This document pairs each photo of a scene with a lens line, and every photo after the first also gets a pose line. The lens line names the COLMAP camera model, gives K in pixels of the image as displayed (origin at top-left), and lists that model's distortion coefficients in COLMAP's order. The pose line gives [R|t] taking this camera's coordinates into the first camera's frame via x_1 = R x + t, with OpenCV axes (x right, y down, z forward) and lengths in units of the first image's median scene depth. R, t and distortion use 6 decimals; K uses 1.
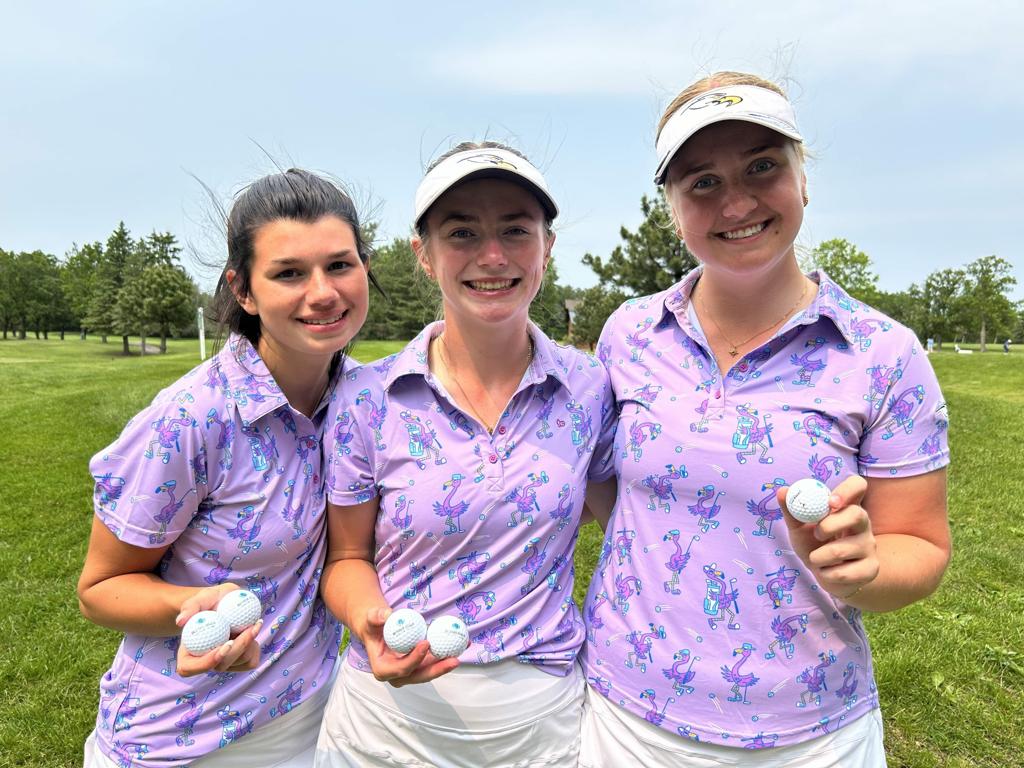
lens RADIAL K [[768.3, 0, 512.0], [0, 768.3, 383.4], [0, 0, 1]] dist [0.039163, -0.042816]
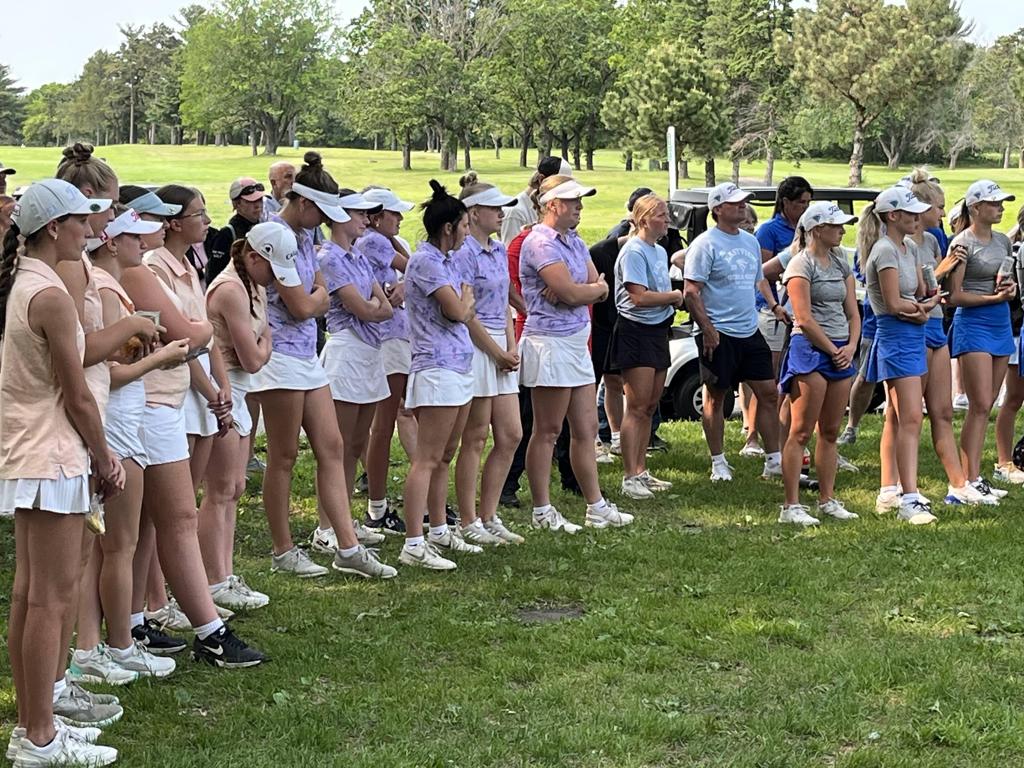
lens RADIAL K [[2267.3, 0, 512.0], [0, 2267.3, 384.1], [0, 0, 1]] dist [0.017679, 0.000000]
pose [[0.818587, 0.060180, -0.571221, 0.416964], [-0.037426, 0.997971, 0.051505, 0.014680], [0.573162, -0.020783, 0.819178, -0.434647]]
